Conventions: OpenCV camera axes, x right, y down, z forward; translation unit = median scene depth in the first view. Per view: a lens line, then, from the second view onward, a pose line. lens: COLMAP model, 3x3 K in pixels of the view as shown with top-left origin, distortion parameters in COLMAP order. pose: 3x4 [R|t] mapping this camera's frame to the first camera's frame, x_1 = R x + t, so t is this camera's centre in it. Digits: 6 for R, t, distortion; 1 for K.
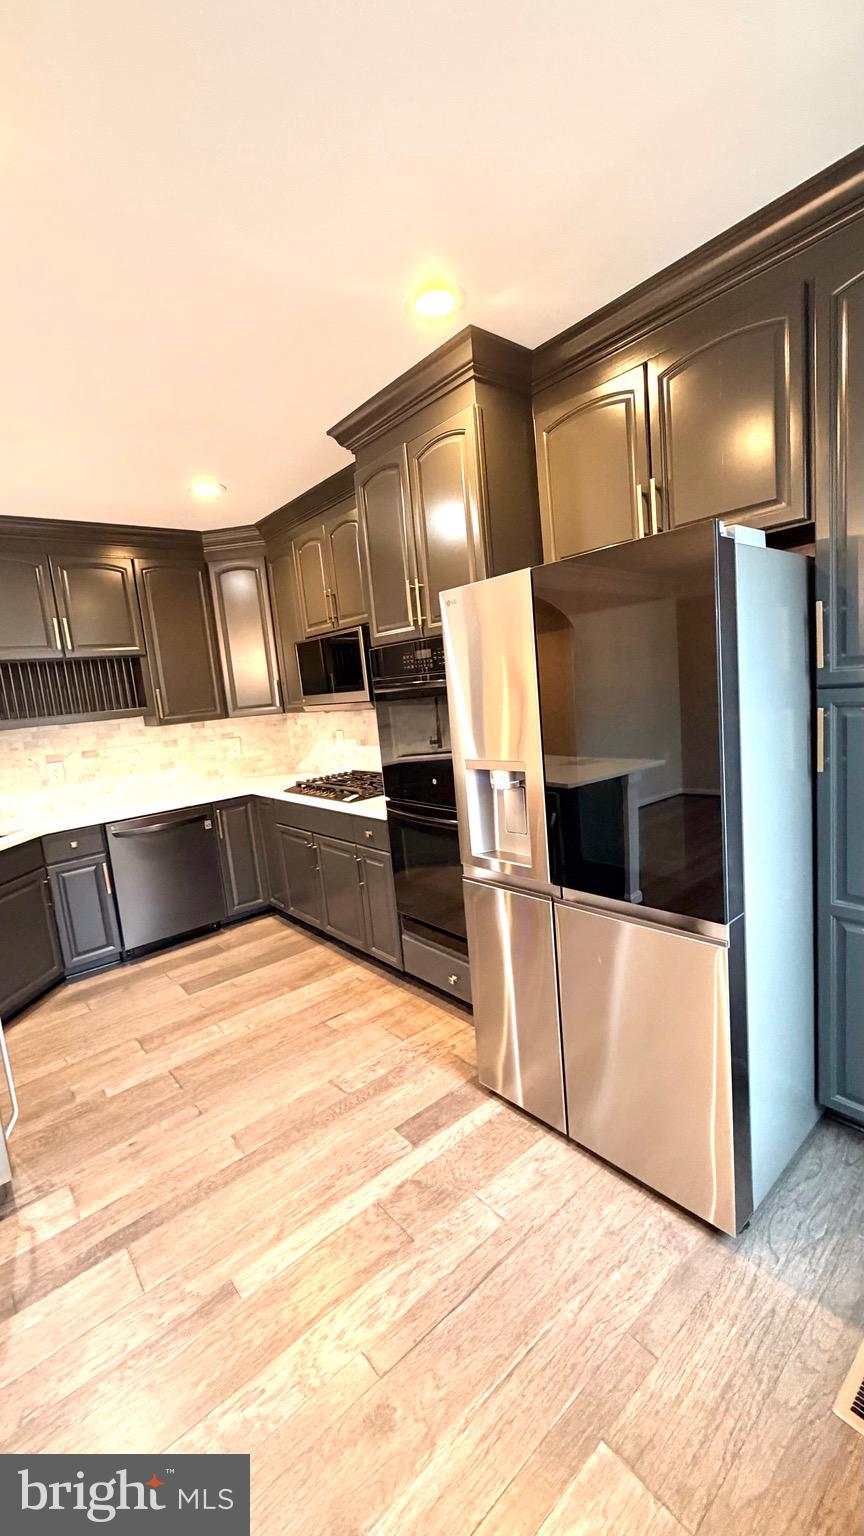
lens RADIAL K [[611.3, 0, 428.3], [0, 611.3, 763.7], [0, 0, 1]] dist [0.000979, -0.000090]
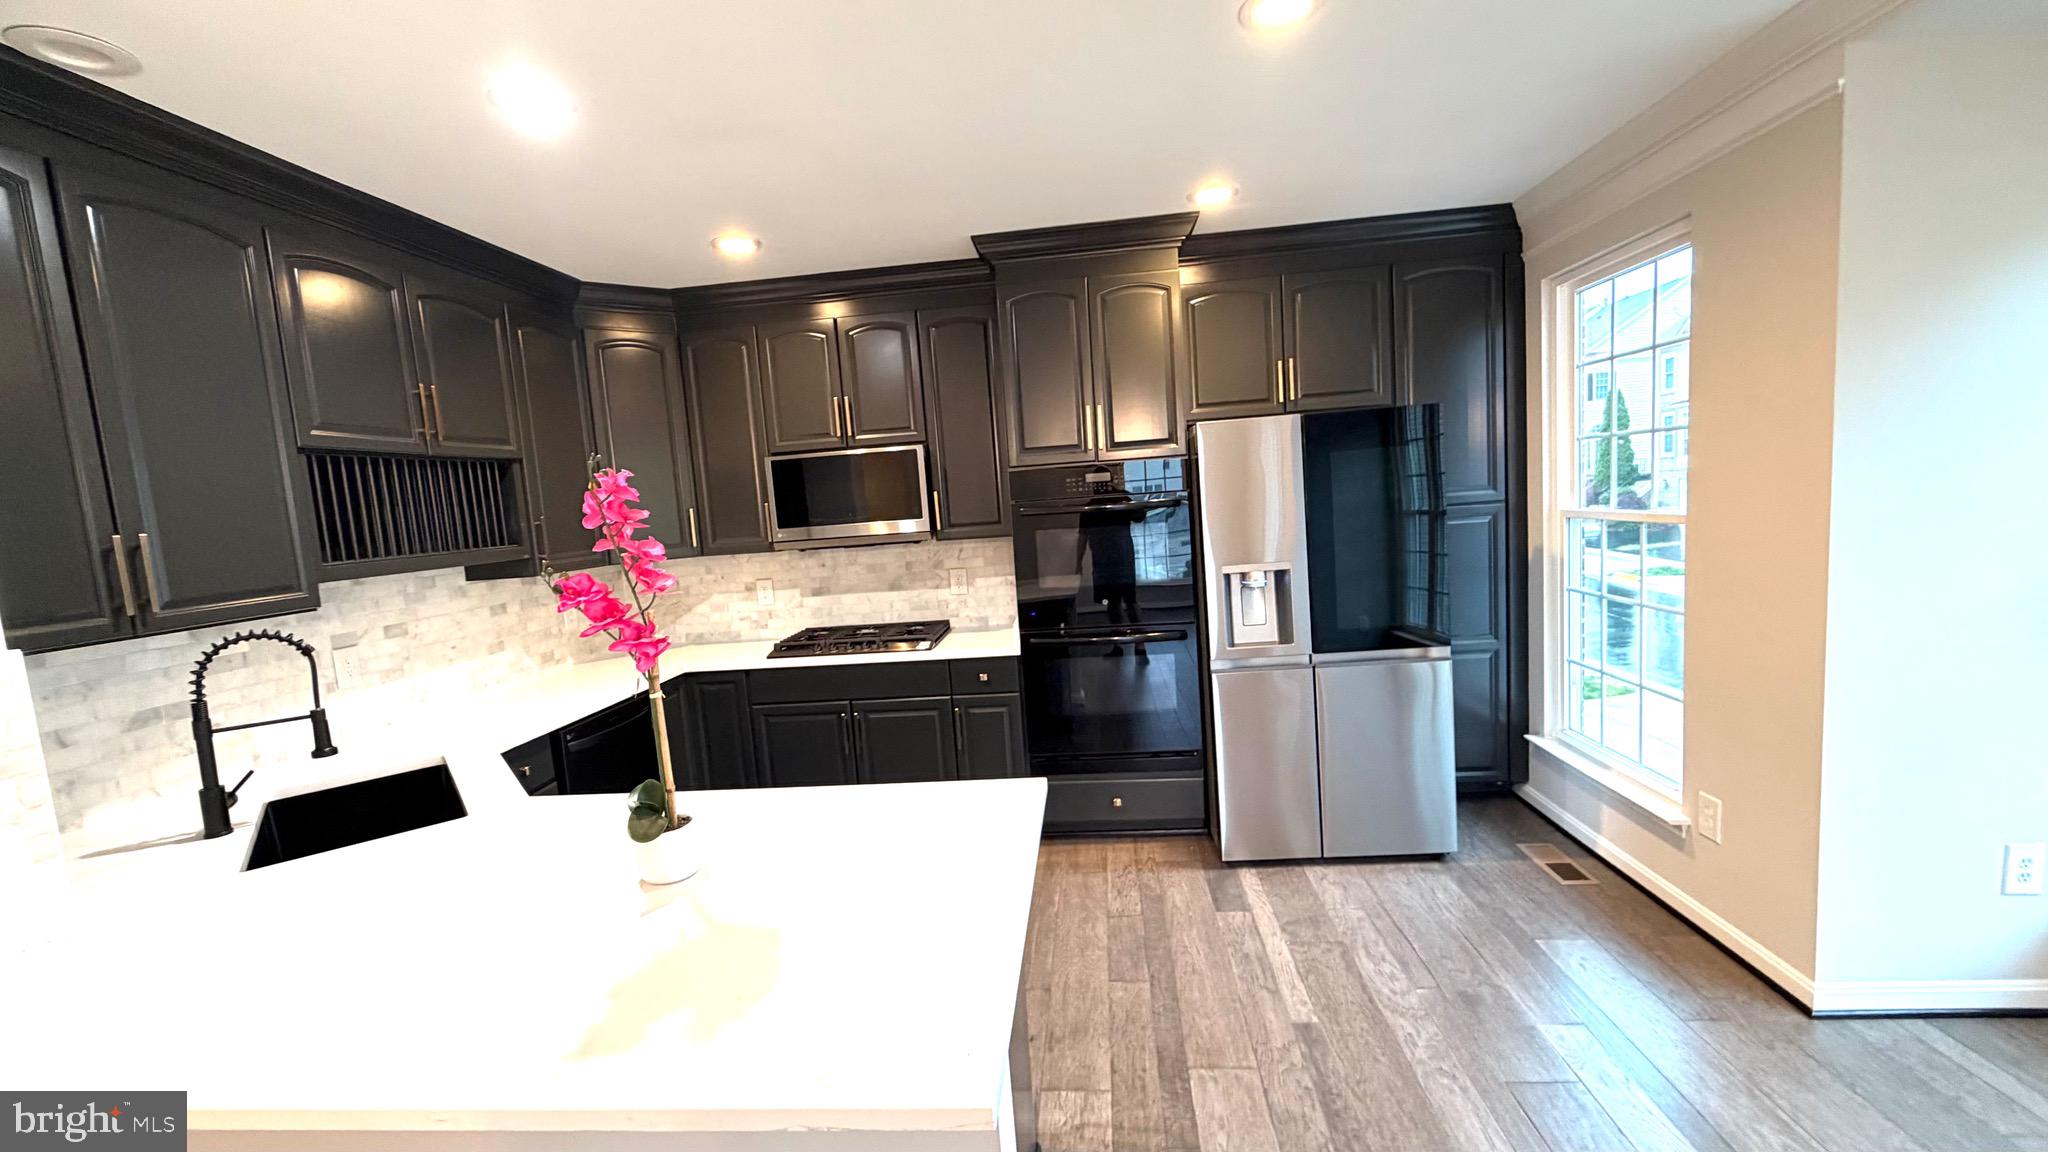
lens RADIAL K [[815.0, 0, 1018.9], [0, 815.0, 578.9], [0, 0, 1]] dist [0.000979, -0.000090]
pose [[0.711865, -0.029674, 0.701689, -1.110755], [0.098289, 0.993484, -0.057700, 0.058910], [-0.695405, 0.110043, 0.710143, 0.142933]]
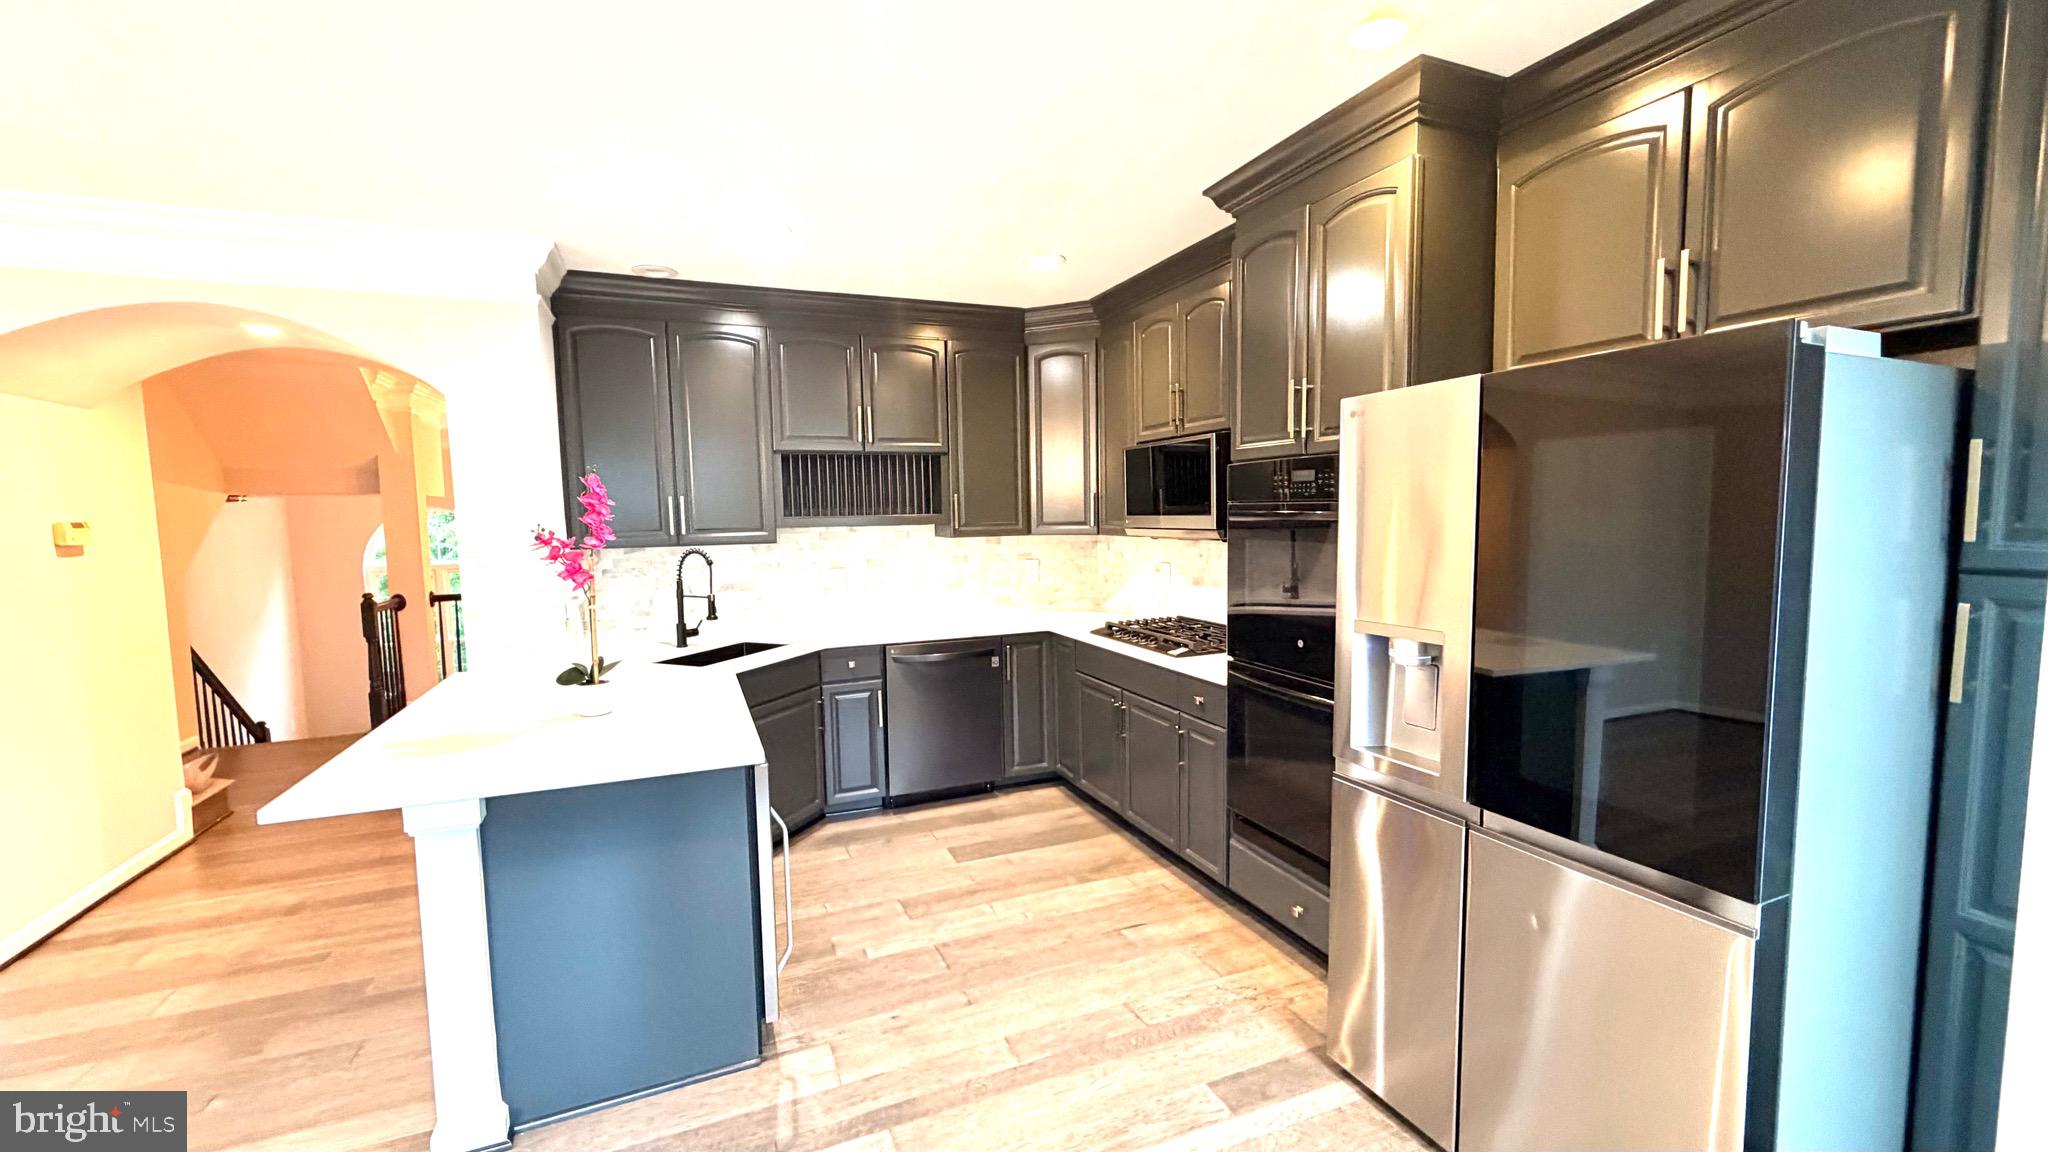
lens RADIAL K [[815.0, 0, 1018.9], [0, 815.0, 578.9], [0, 0, 1]] dist [0.000979, -0.000090]
pose [[0.952489, 0.100503, -0.287514, -0.043209], [-0.109407, 0.993884, -0.015025, 0.003388], [0.284245, 0.045767, 0.957659, -0.073856]]
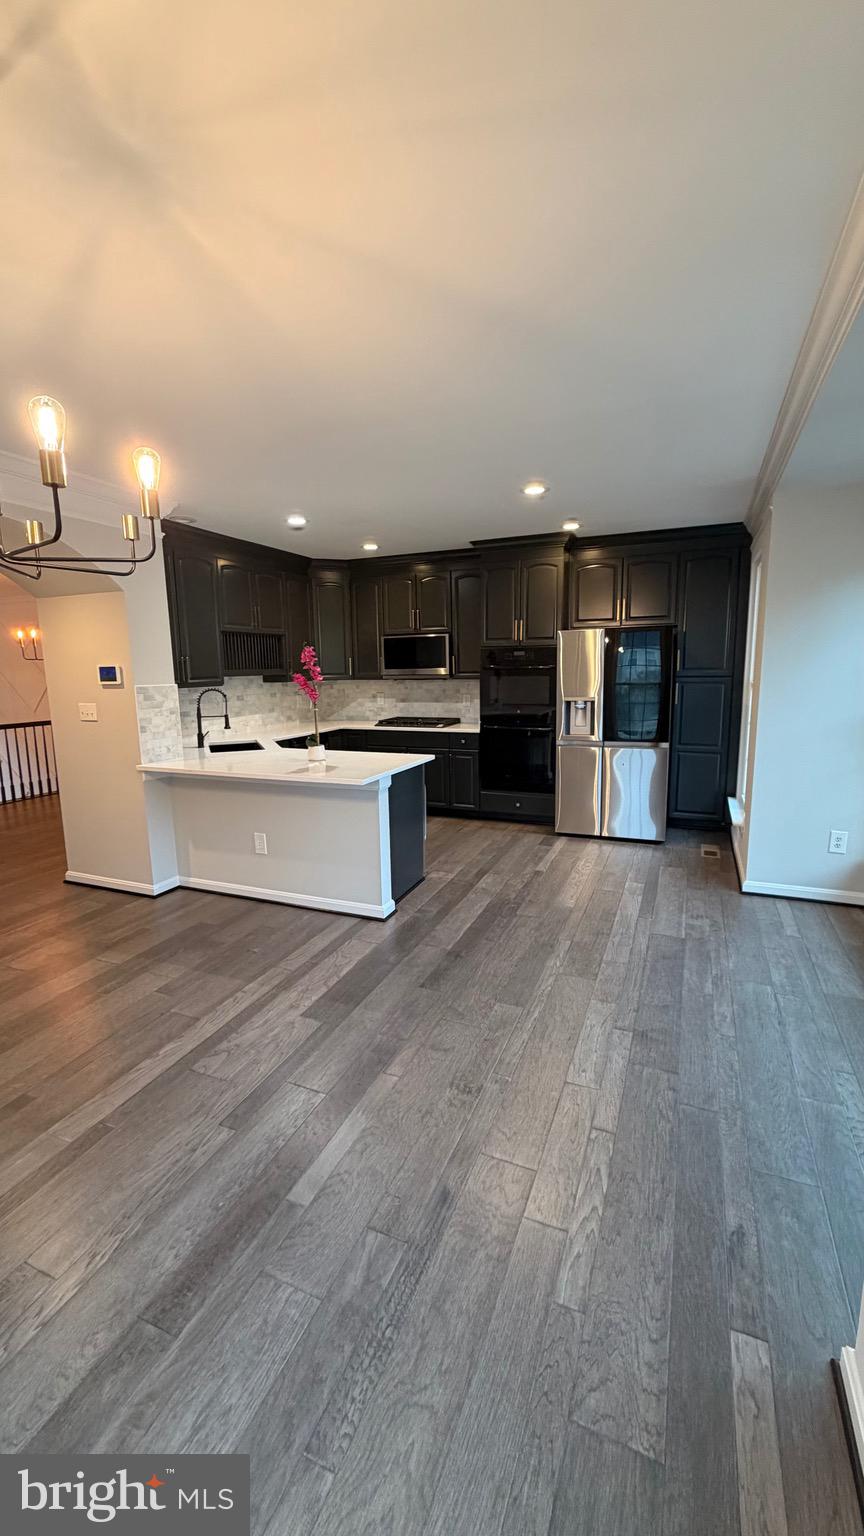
lens RADIAL K [[611.3, 0, 428.3], [0, 611.3, 763.7], [0, 0, 1]] dist [0.000979, -0.000090]
pose [[0.888750, 0.003192, 0.458381, -1.373320], [-0.004618, 0.999987, 0.001990, 0.228787], [-0.458369, -0.003886, 0.888753, -0.862649]]
